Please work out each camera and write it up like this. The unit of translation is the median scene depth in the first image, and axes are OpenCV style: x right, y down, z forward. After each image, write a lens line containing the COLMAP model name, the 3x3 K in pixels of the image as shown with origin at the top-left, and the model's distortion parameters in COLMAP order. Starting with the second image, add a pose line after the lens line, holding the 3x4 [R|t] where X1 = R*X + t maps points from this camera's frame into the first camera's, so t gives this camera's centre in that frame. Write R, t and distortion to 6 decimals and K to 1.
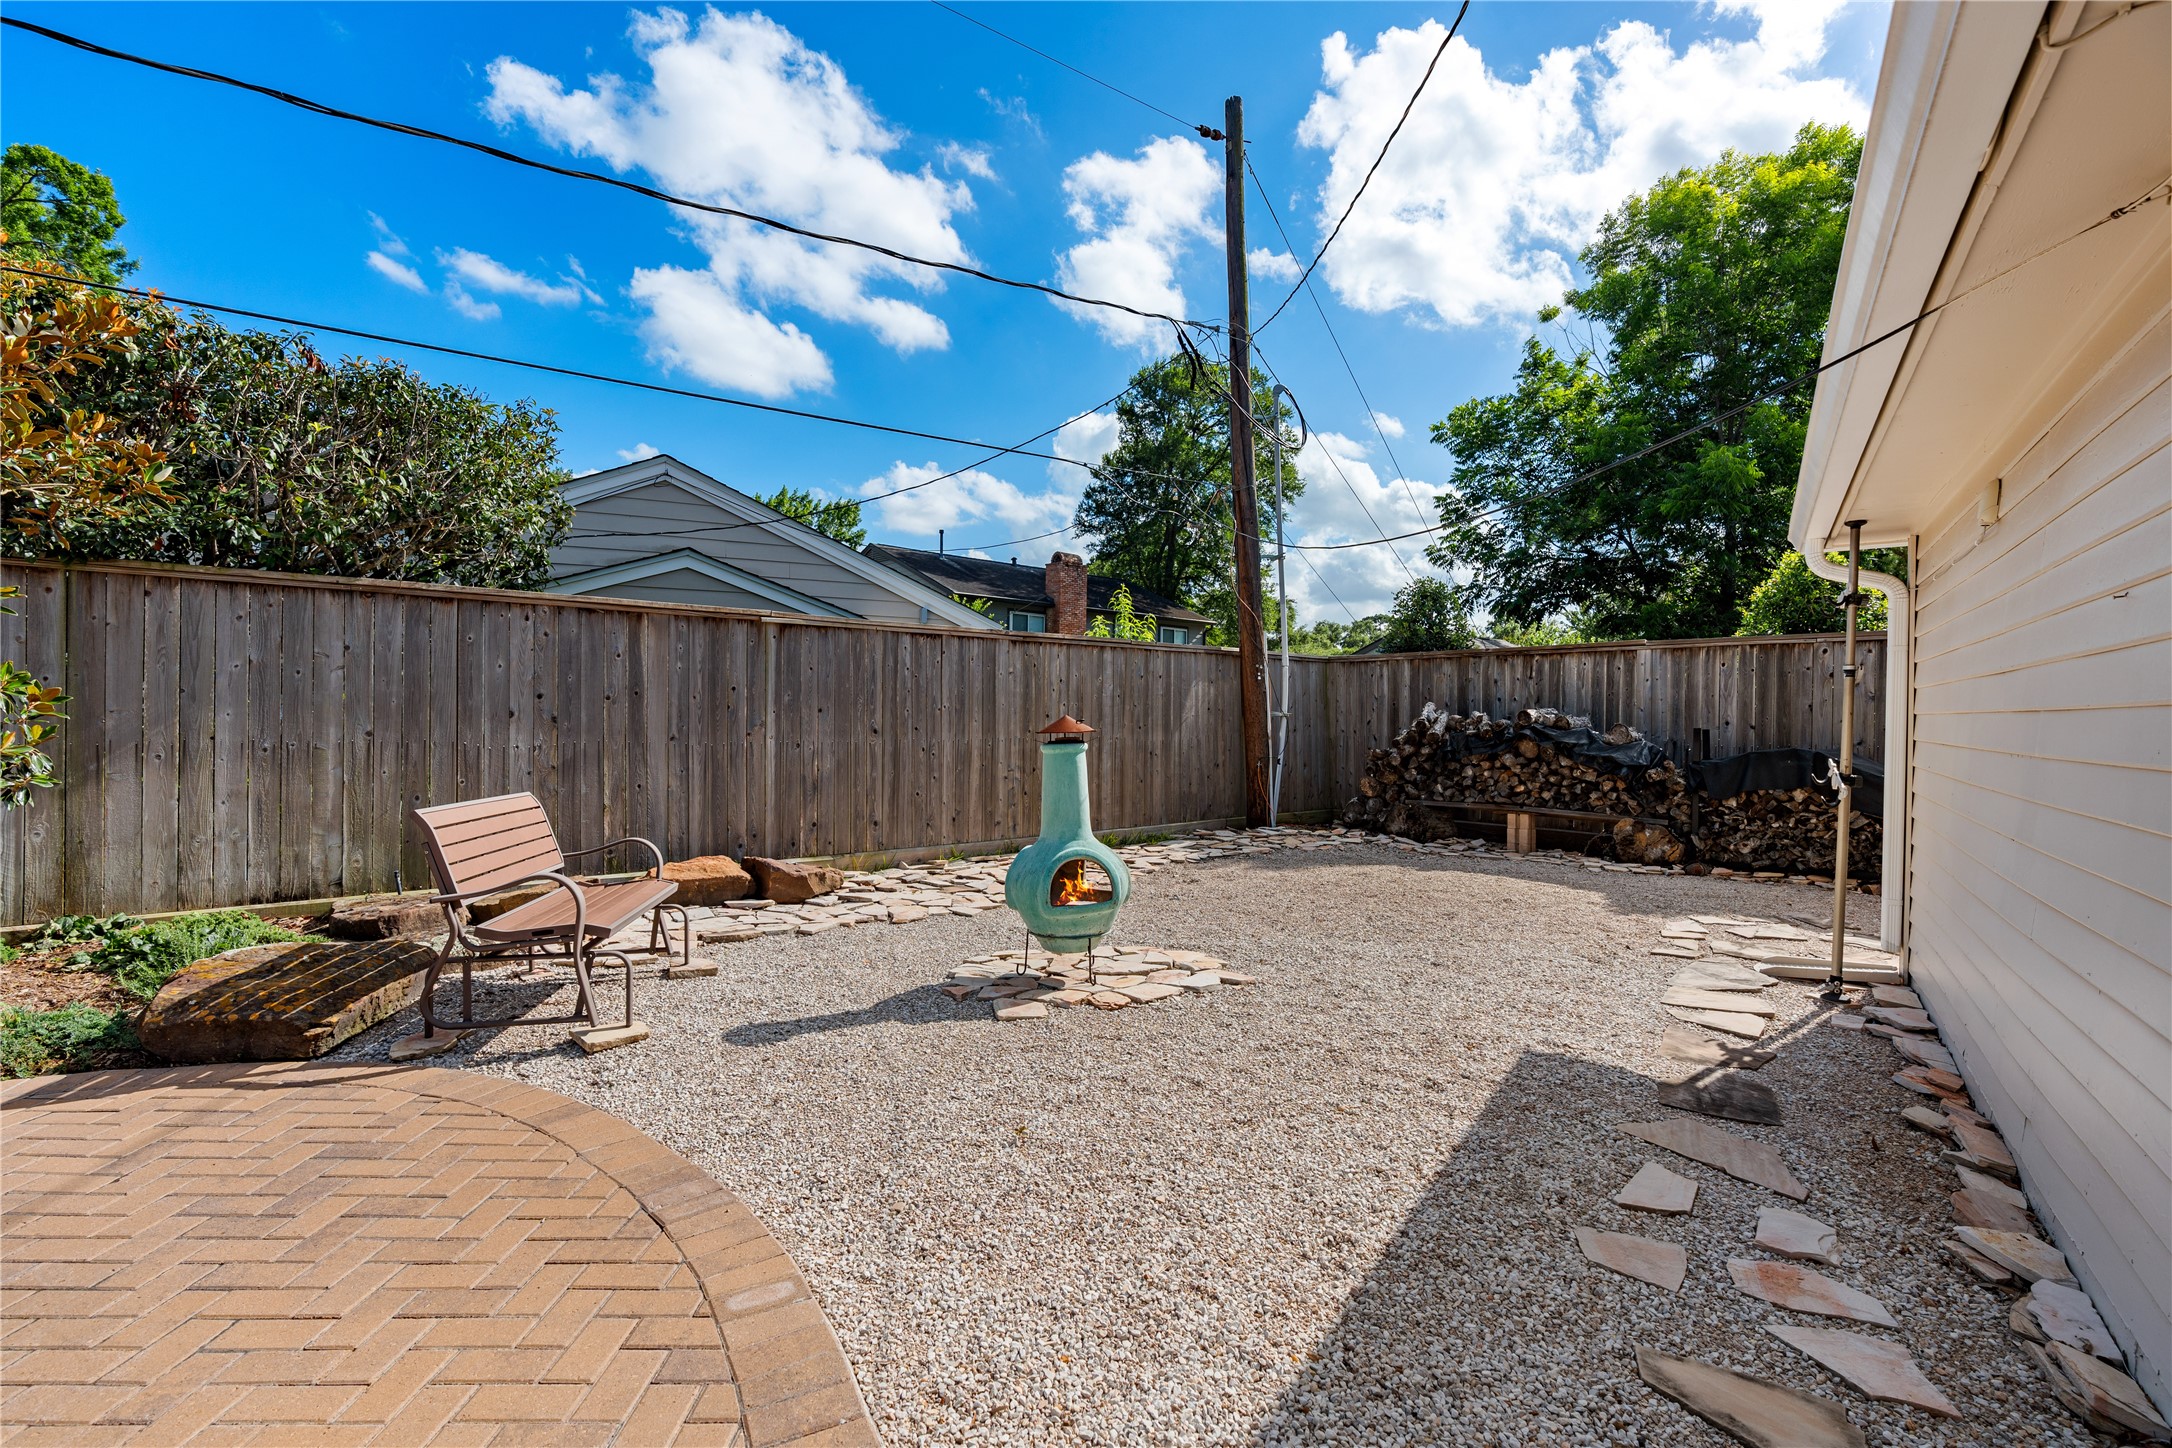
lens RADIAL K [[986.7, 0, 1086.0], [0, 986.7, 724.0], [0, 0, 1]] dist [-0.003471, 0.000588]
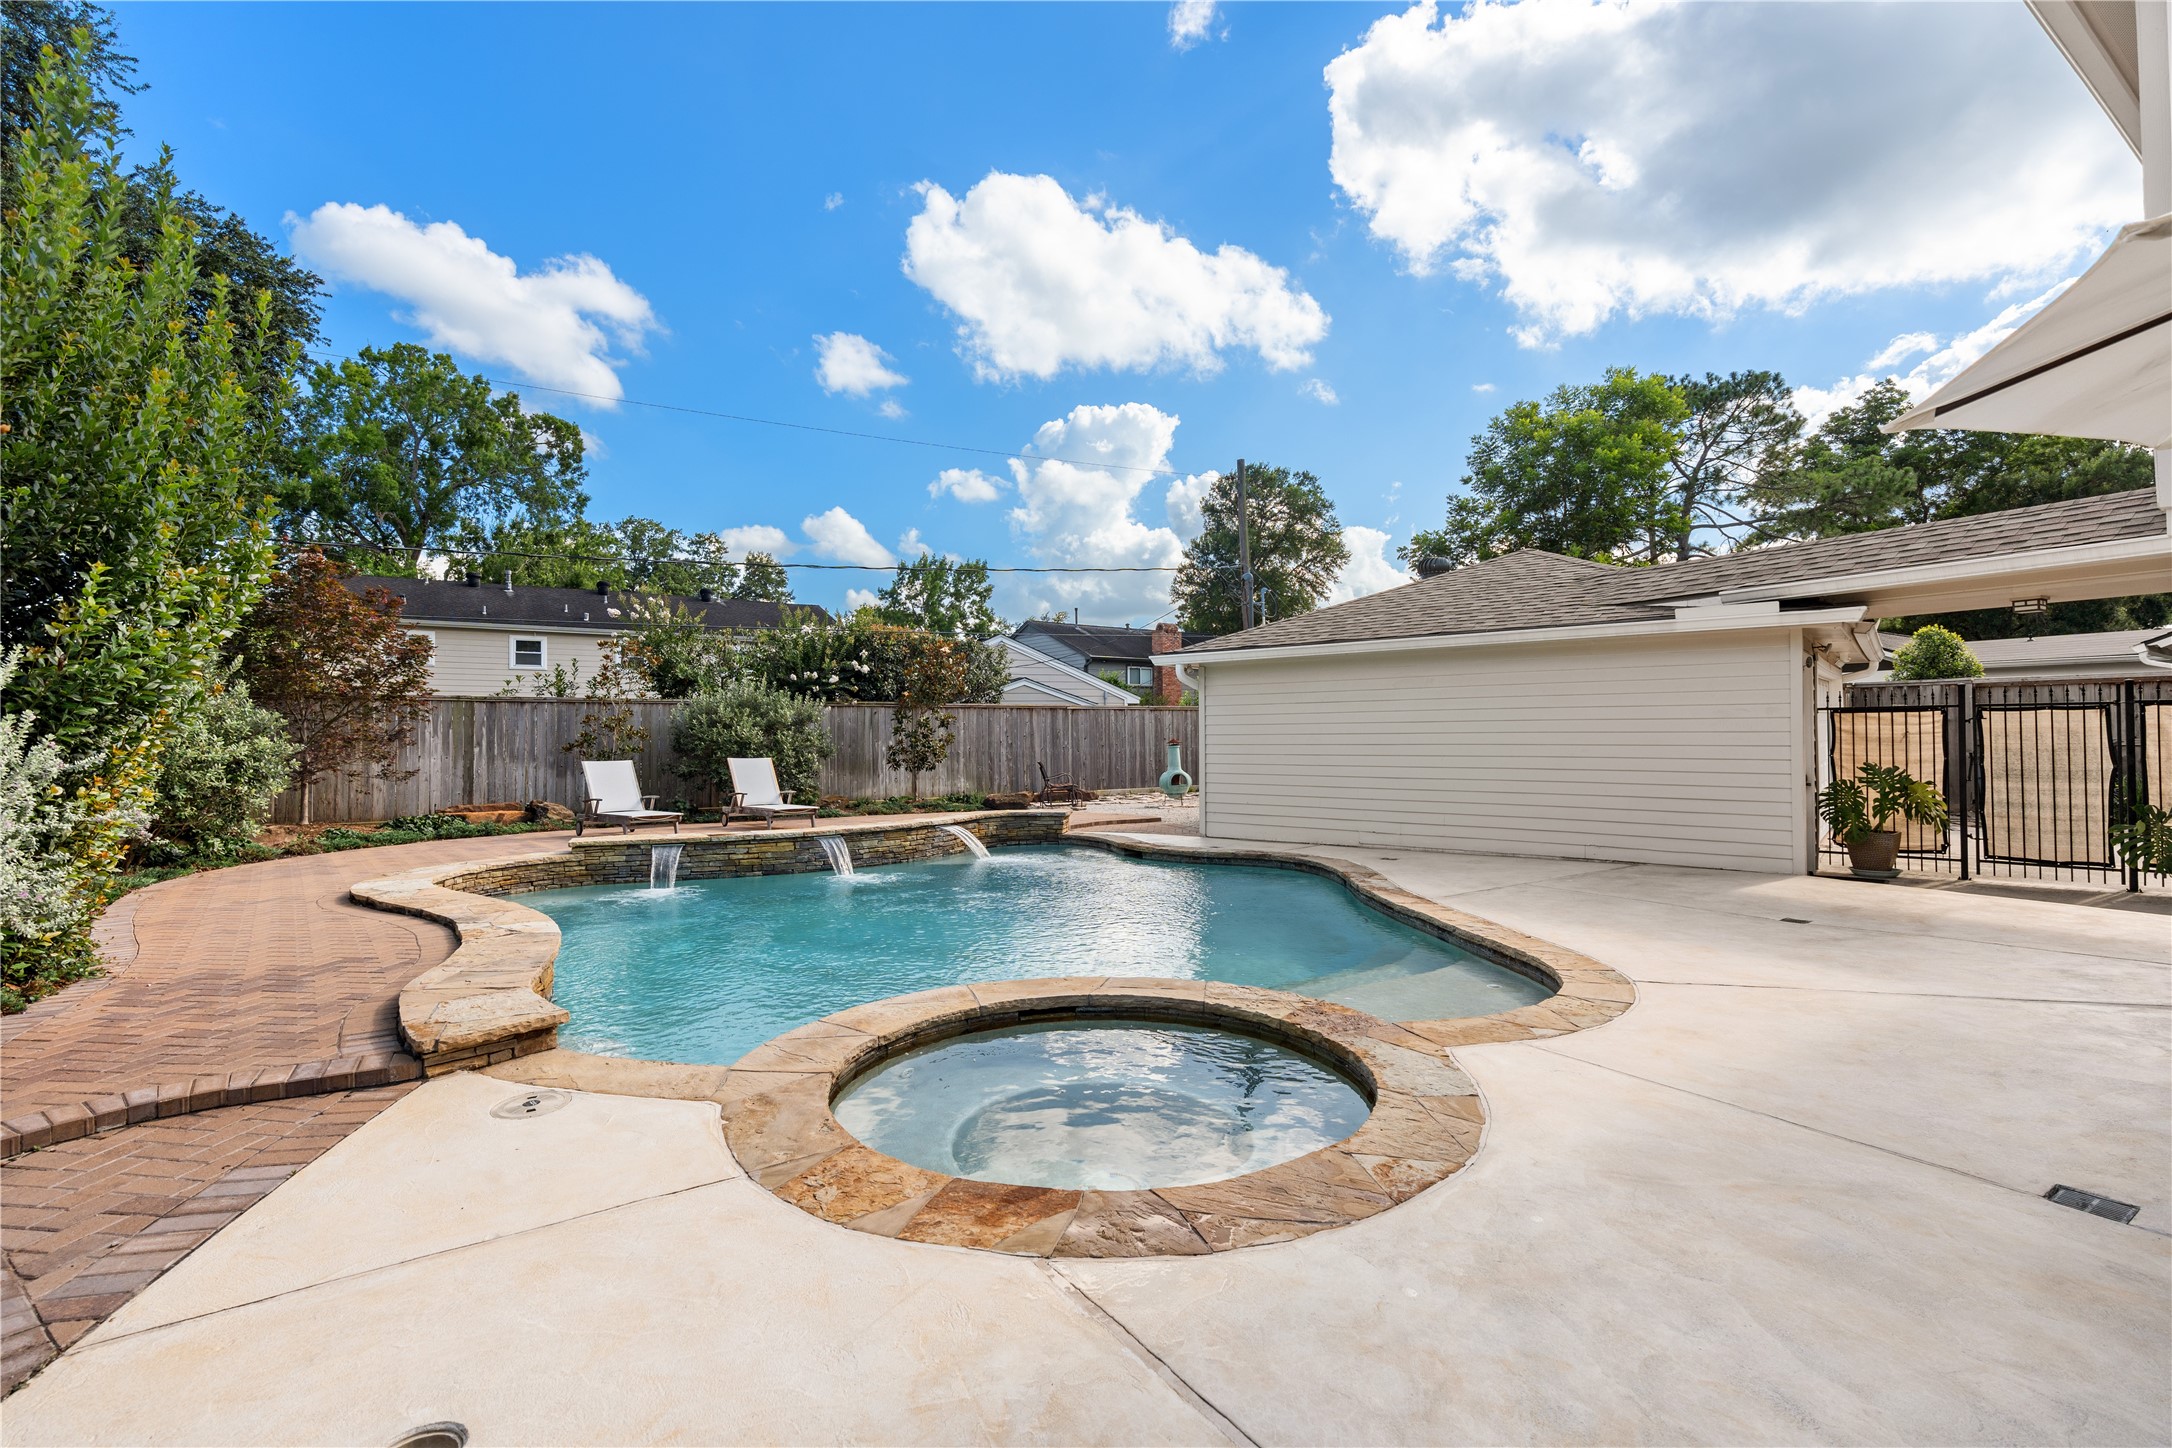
lens RADIAL K [[986.7, 0, 1086.0], [0, 986.7, 724.0], [0, 0, 1]] dist [-0.003471, 0.000588]
pose [[0.994695, -0.023403, -0.100172, 0.003050], [0.020993, 0.999466, -0.025045, 0.002791], [0.100705, 0.022809, 0.994655, -0.323905]]
